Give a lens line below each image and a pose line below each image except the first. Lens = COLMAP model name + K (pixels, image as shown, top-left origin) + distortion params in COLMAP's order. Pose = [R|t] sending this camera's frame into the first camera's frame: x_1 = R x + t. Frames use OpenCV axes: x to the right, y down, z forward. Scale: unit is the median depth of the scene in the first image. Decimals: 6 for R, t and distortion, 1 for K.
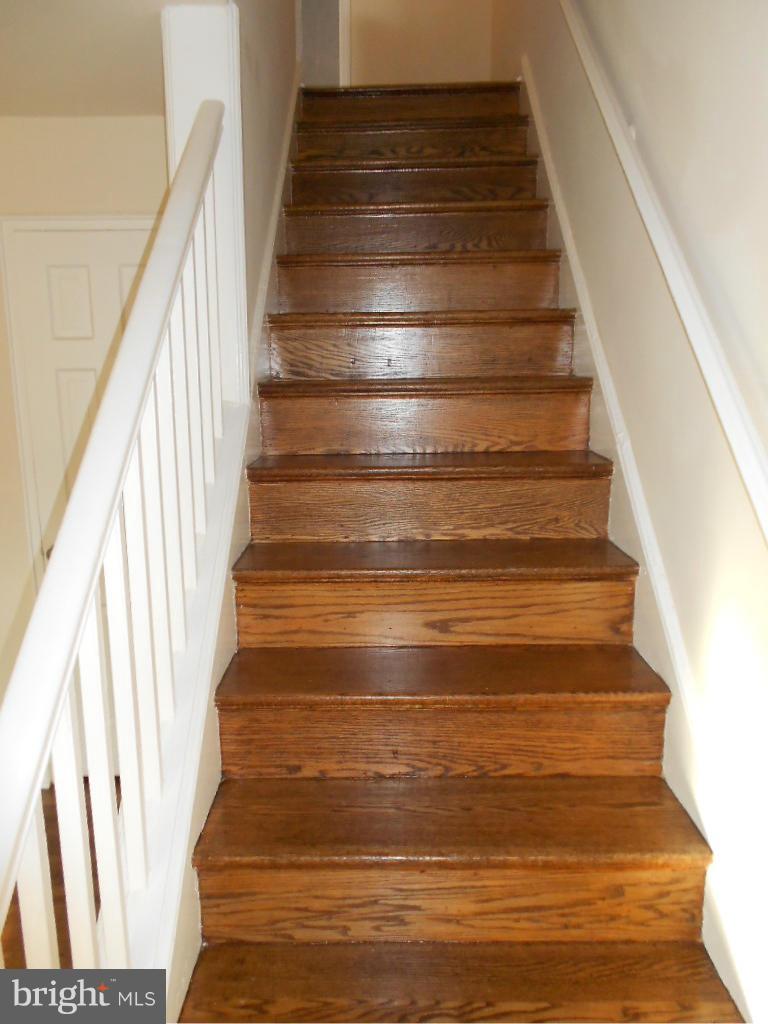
lens RADIAL K [[760.1, 0, 384.0], [0, 760.1, 512.0], [0, 0, 1]] dist [-0.013251, -0.005597]
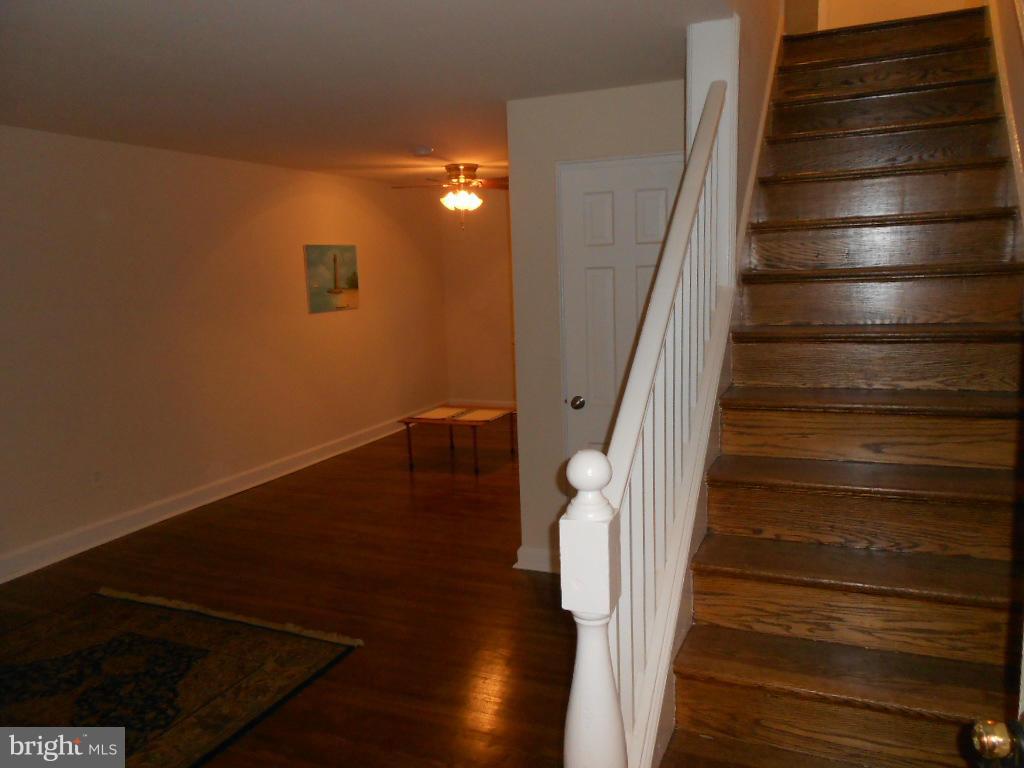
lens RADIAL K [[760.1, 0, 512.0], [0, 760.1, 384.0], [0, 0, 1]] dist [-0.013251, -0.005597]
pose [[0.906759, 0.037544, -0.419975, 0.050942], [-0.052787, 0.998300, -0.024729, 0.102853], [0.418332, 0.044593, 0.907199, -0.489156]]
